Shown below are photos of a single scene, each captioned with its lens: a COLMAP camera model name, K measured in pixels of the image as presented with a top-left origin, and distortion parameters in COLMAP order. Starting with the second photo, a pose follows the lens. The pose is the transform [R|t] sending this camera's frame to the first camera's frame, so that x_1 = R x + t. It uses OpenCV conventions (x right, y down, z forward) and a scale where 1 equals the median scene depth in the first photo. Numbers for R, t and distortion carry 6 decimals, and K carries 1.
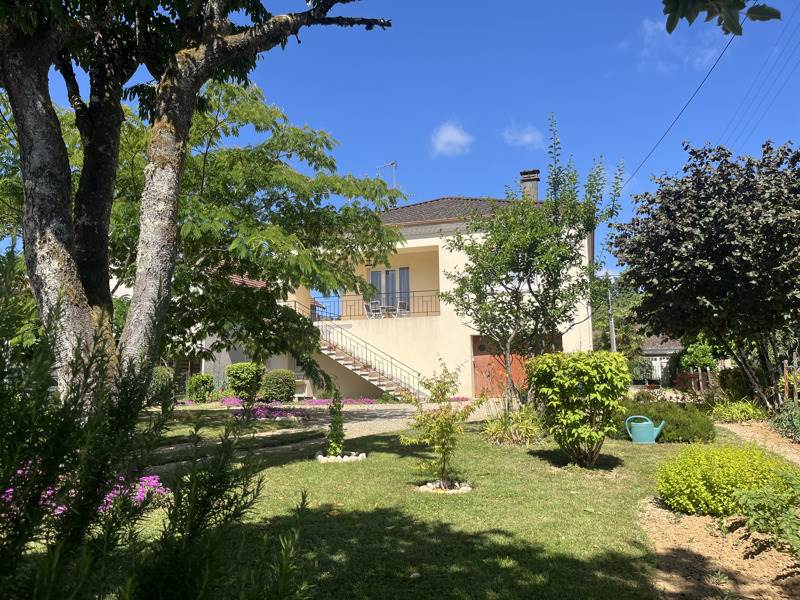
lens RADIAL K [[601.1, 0, 400.0], [0, 601.1, 300.0], [0, 0, 1]] dist [0.005346, 0.000549]
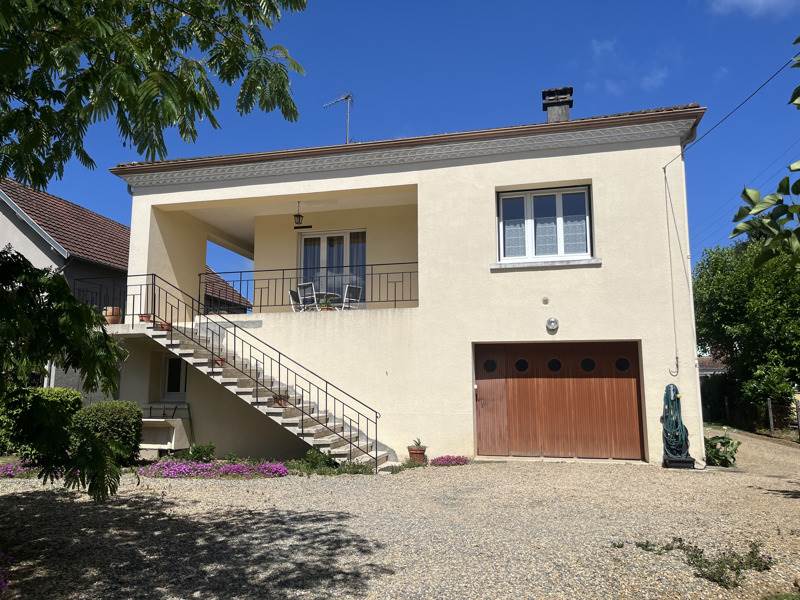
lens RADIAL K [[601.1, 0, 400.0], [0, 601.1, 300.0], [0, 0, 1]] dist [0.005346, 0.000549]
pose [[0.997444, 0.023699, 0.067412, 0.011535], [-0.021974, 0.999415, -0.026211, 0.033618], [-0.067994, 0.024663, 0.997381, 0.430881]]
